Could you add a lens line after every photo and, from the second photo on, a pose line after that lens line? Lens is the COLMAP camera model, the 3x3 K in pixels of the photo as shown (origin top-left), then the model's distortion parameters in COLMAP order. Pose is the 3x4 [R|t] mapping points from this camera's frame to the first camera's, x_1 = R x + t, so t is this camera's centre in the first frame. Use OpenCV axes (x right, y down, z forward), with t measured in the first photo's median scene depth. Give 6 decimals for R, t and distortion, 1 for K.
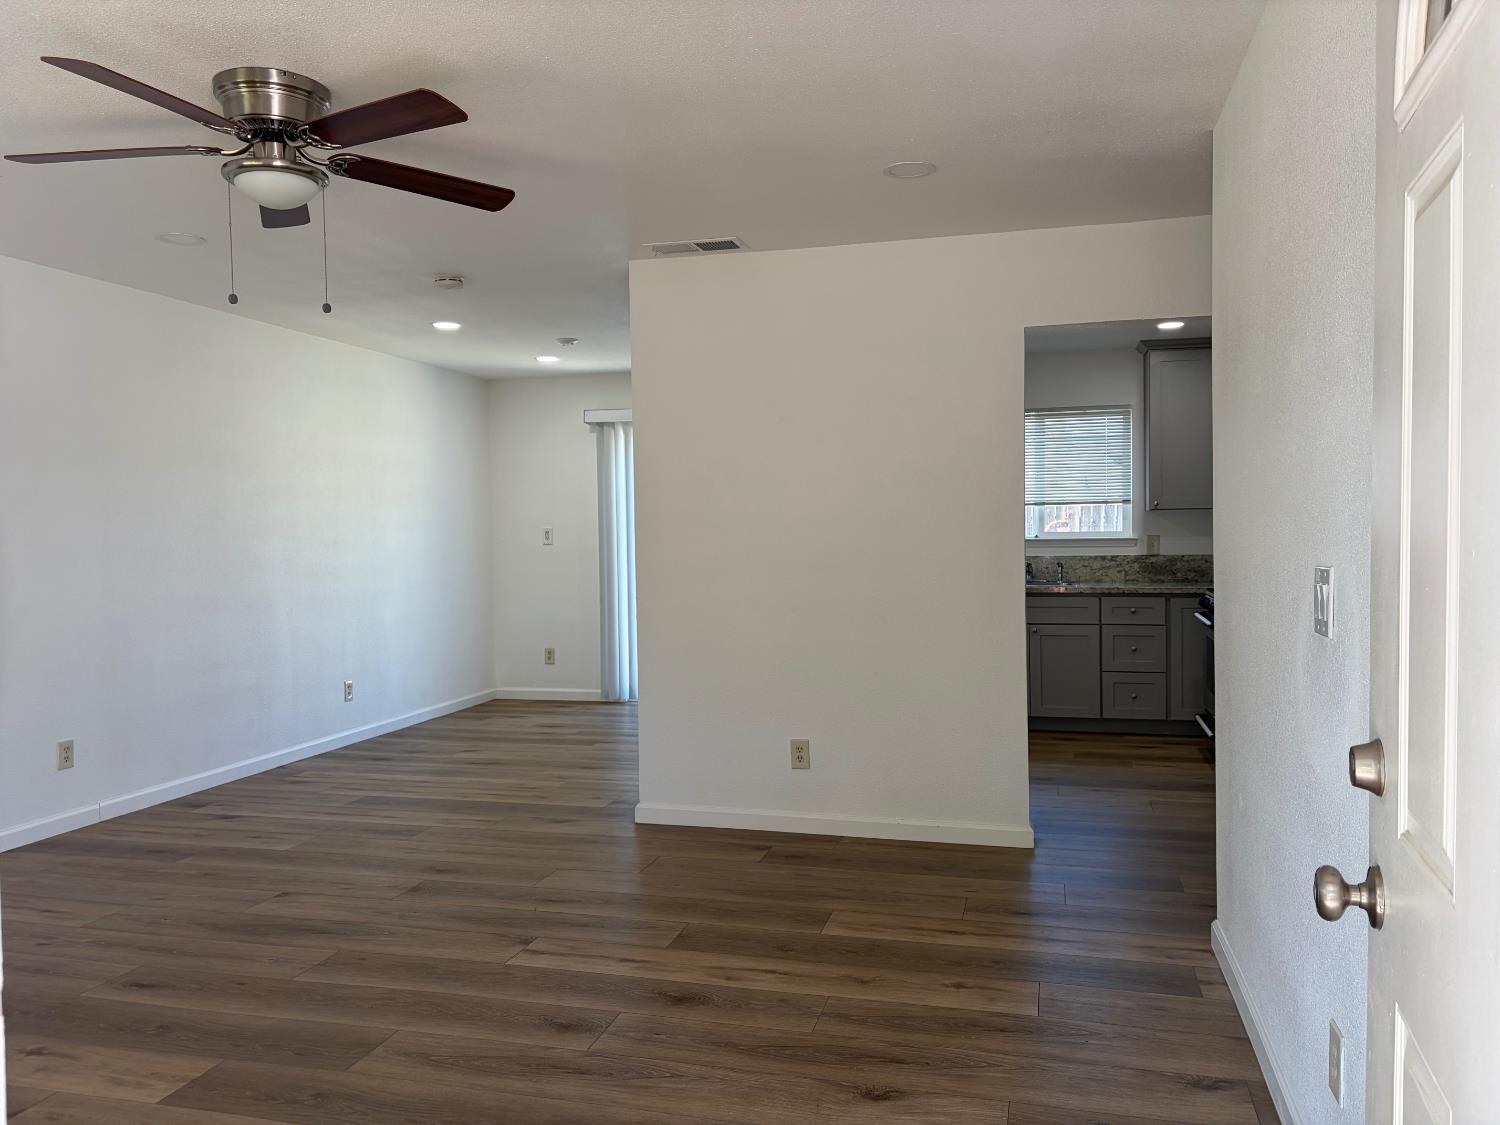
lens RADIAL K [[1136.0, 0, 750.0], [0, 1136.0, 562.5], [0, 0, 1]] dist [0.007598, -0.004918]
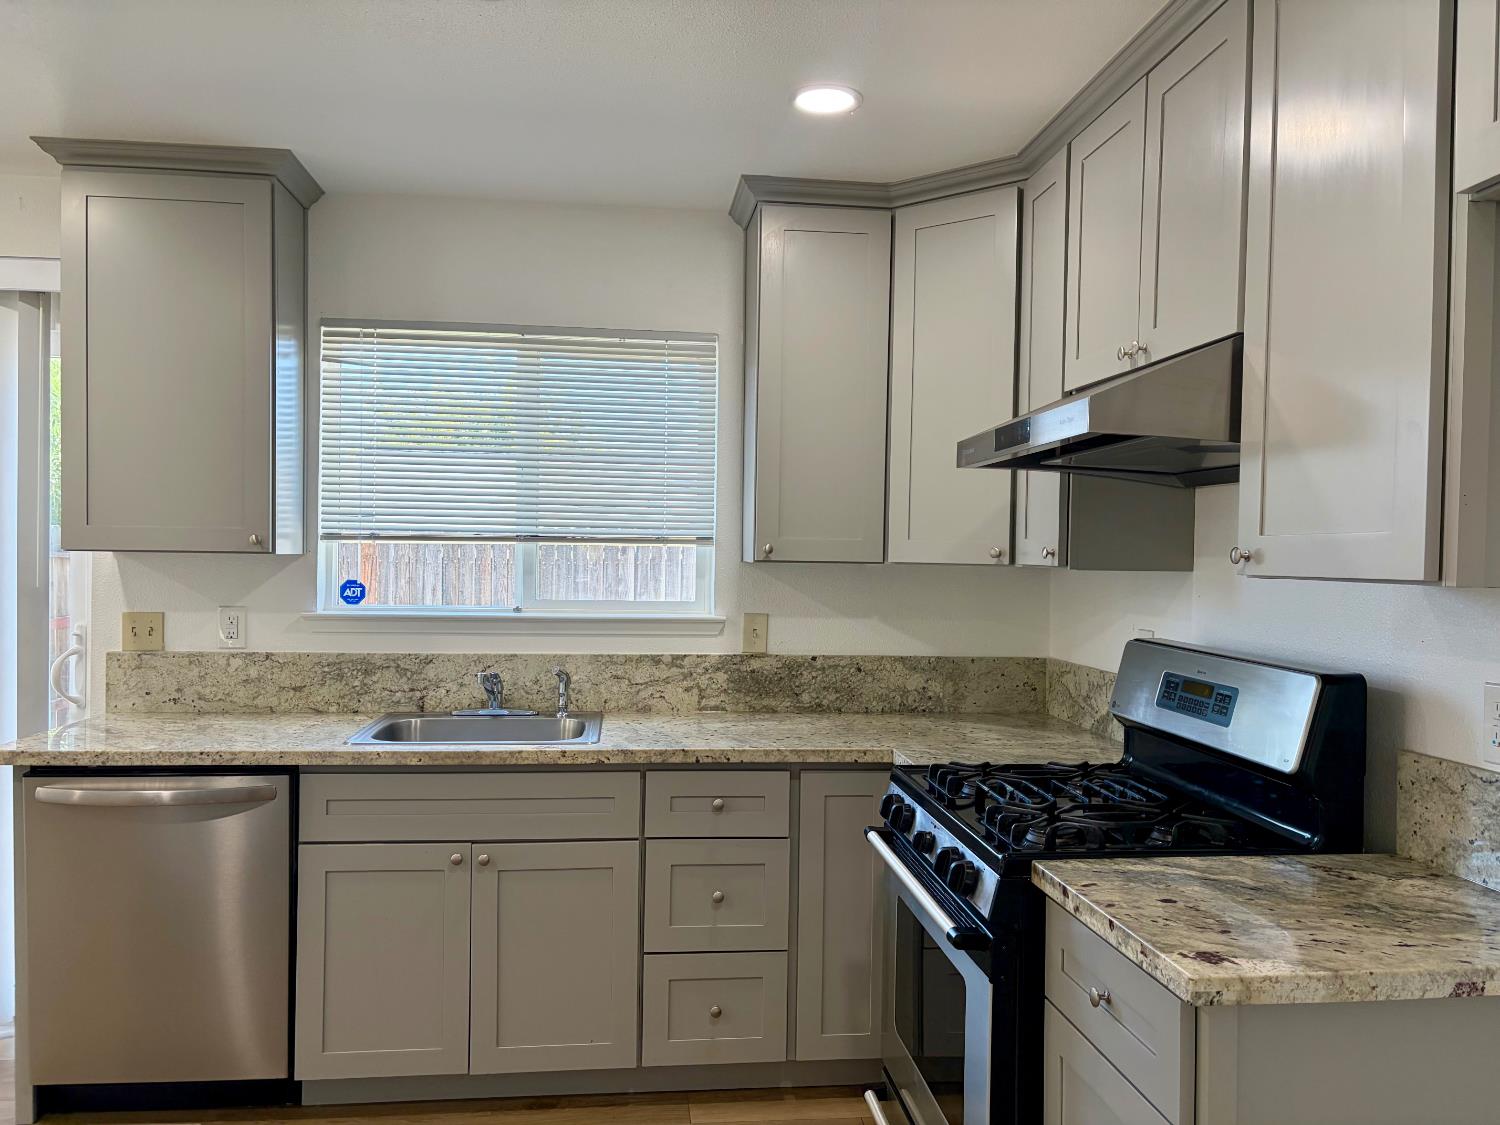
lens RADIAL K [[1121.2, 0, 748.3], [0, 1121.2, 572.4], [0, 0, 1]] dist [0.083885, -0.141943]
pose [[0.931204, 0.021817, 0.363846, 0.180081], [-0.018264, 0.999746, -0.013203, -0.034980], [-0.364041, 0.005649, 0.931366, 0.563828]]
